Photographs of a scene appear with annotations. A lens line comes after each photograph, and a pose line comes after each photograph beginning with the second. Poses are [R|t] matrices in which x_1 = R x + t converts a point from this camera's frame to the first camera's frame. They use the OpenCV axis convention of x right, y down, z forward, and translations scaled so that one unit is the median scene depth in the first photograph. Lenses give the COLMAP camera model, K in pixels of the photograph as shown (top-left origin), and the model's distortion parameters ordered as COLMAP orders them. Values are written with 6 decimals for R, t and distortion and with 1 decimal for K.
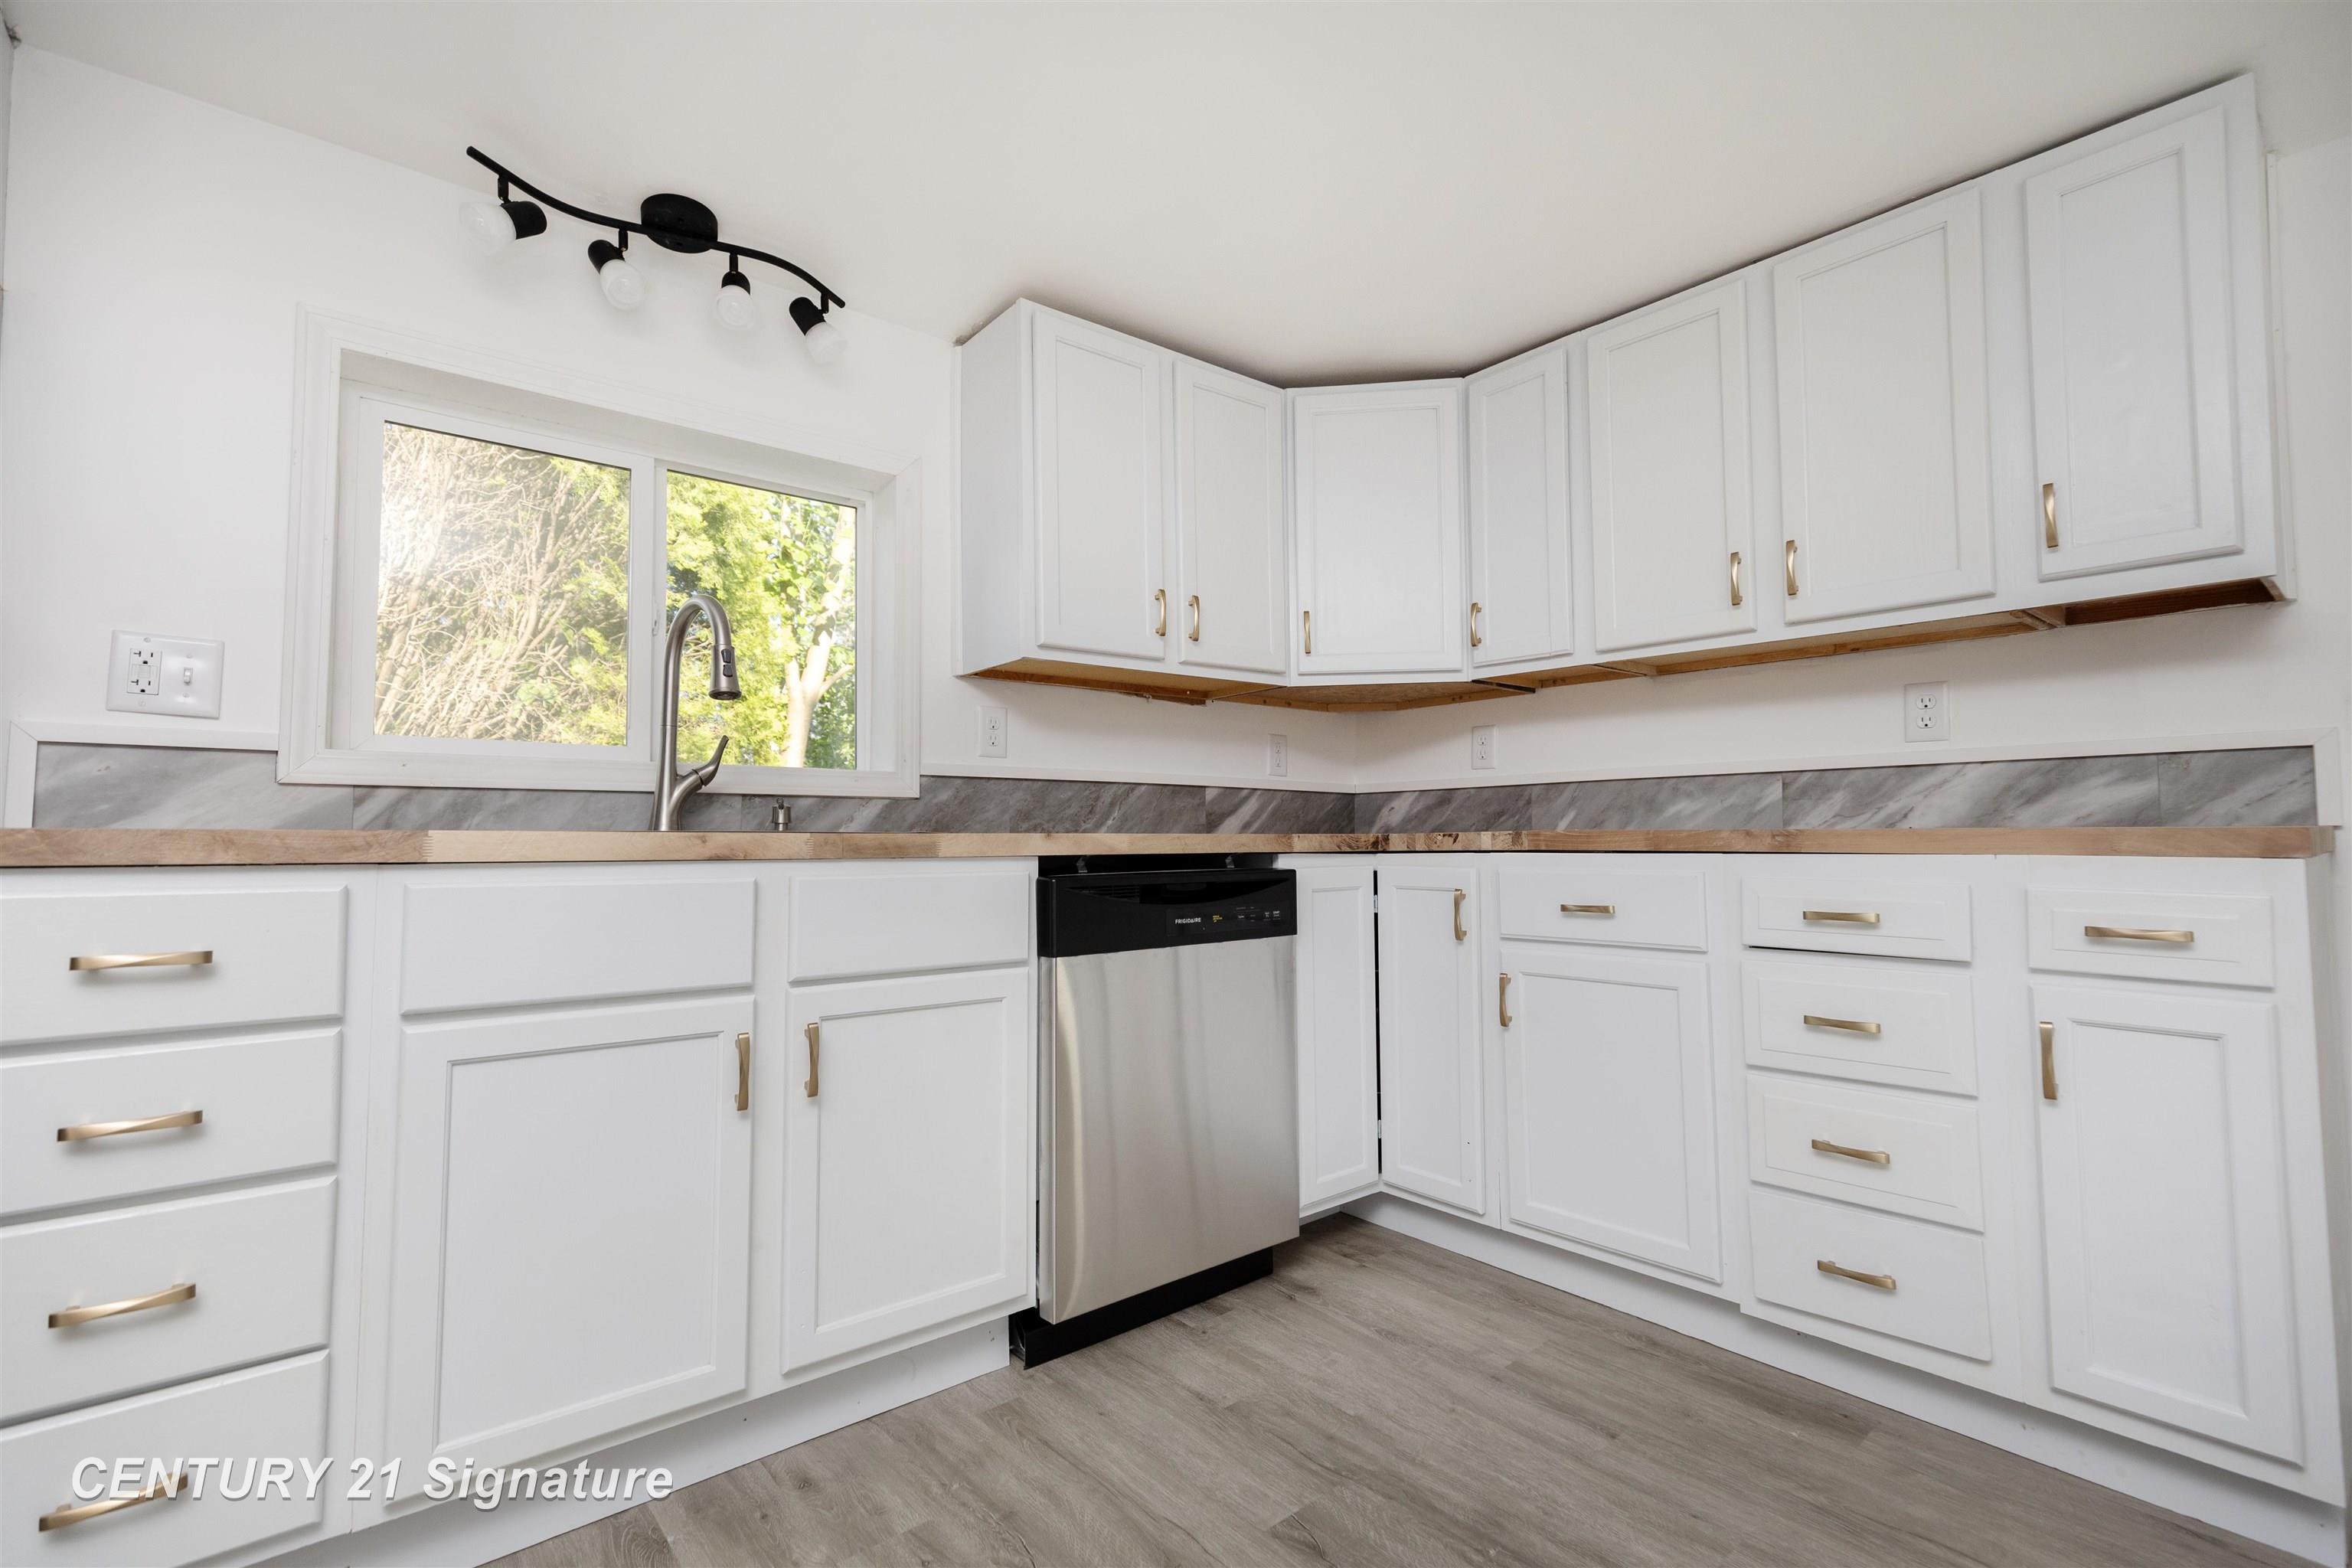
lens RADIAL K [[1050.2, 0, 1173.8], [0, 1050.2, 780.9], [0, 0, 1]] dist [-0.004504, -0.000173]
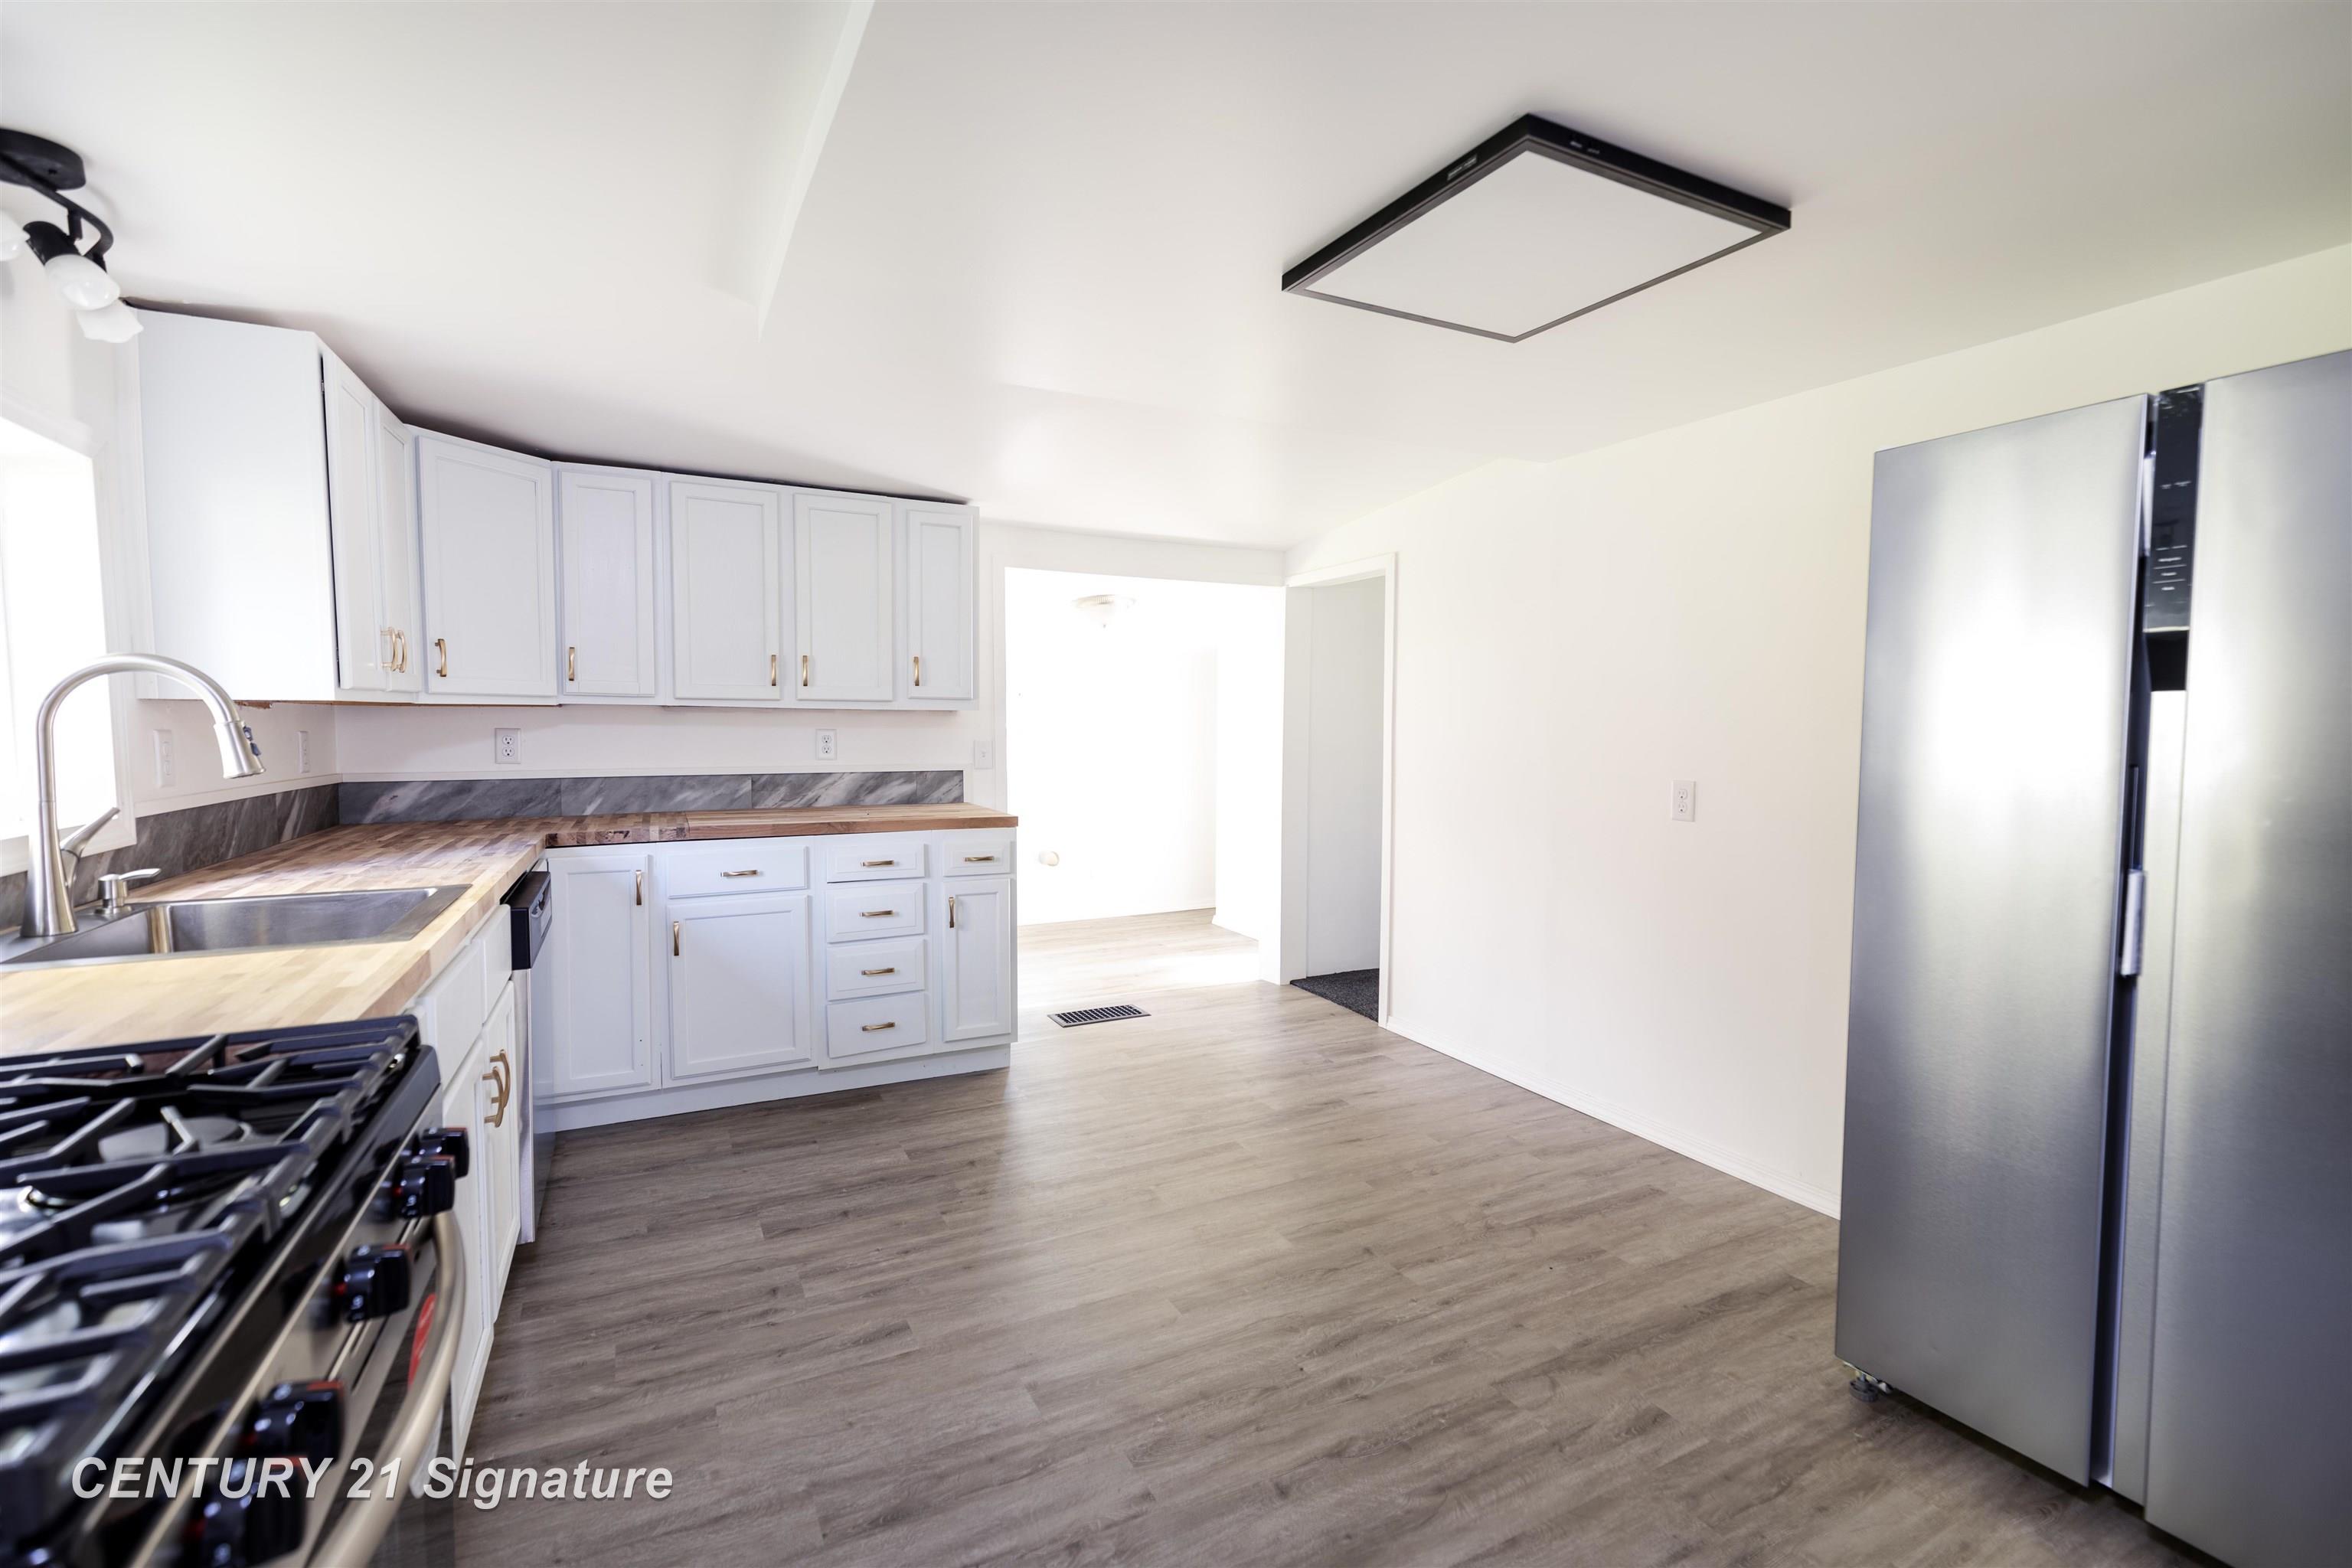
lens RADIAL K [[1050.2, 0, 1180.6], [0, 1050.2, 787.5], [0, 0, 1]] dist [-0.004504, -0.000173]
pose [[0.207783, -0.045009, 0.977139, -0.951343], [-0.056894, 0.996694, 0.058007, -0.129364], [-0.976519, -0.067646, 0.204535, -0.008645]]
